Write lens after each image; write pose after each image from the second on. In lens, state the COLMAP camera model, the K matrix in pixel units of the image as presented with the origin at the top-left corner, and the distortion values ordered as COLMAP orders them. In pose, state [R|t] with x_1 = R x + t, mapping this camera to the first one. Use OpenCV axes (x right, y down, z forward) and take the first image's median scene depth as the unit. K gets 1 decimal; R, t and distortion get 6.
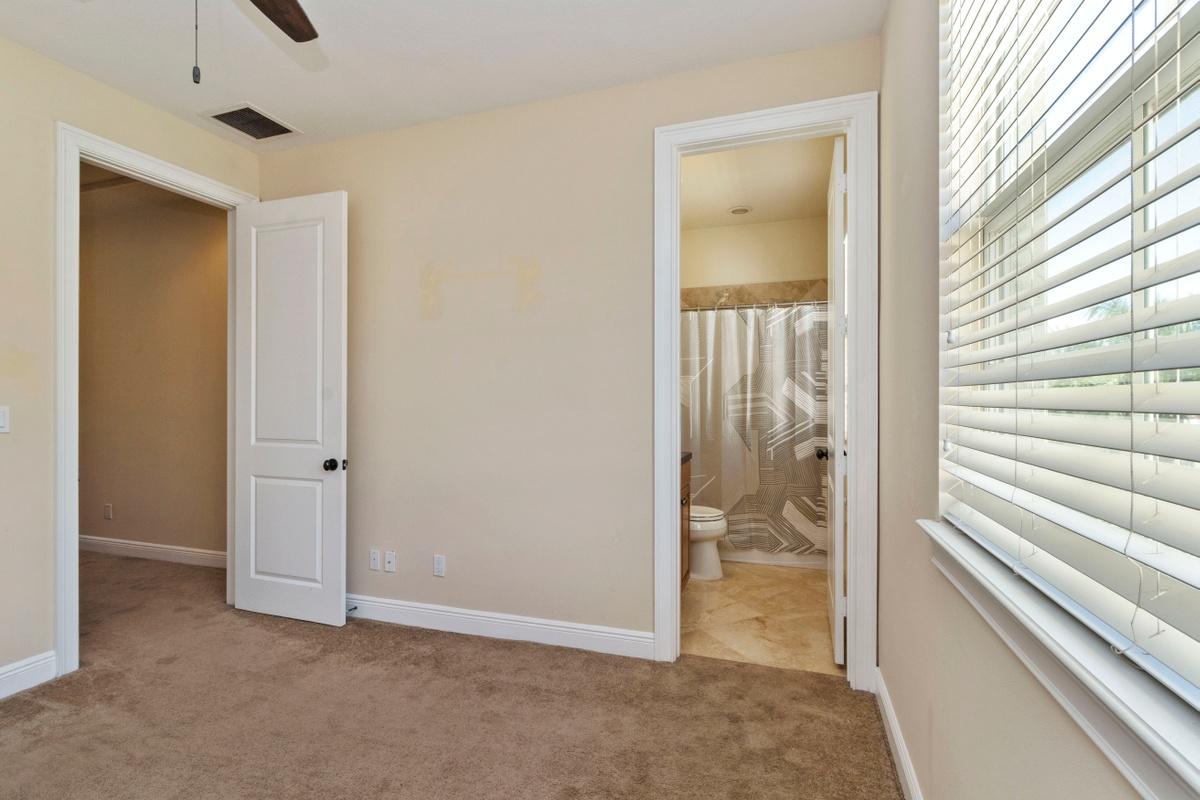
lens RADIAL K [[552.7, 0, 600.0], [0, 552.7, 398.9], [0, 0, 1]] dist [0.002808, 0.000111]
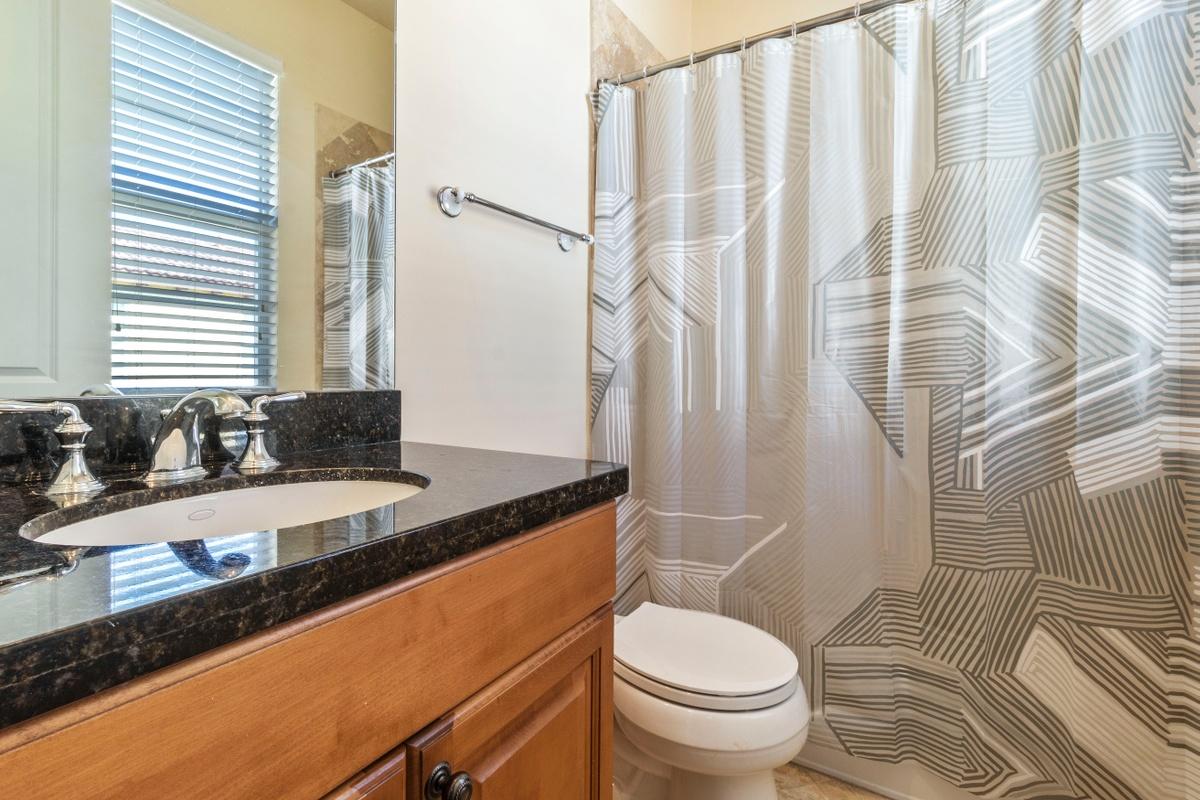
lens RADIAL K [[552.7, 0, 599.5], [0, 552.7, 375.3], [0, 0, 1]] dist [0.002808, 0.000111]
pose [[0.975070, 0.009372, -0.221700, 0.174791], [-0.008614, 0.999953, 0.004384, 0.048706], [0.221730, -0.002365, 0.975105, 0.656966]]
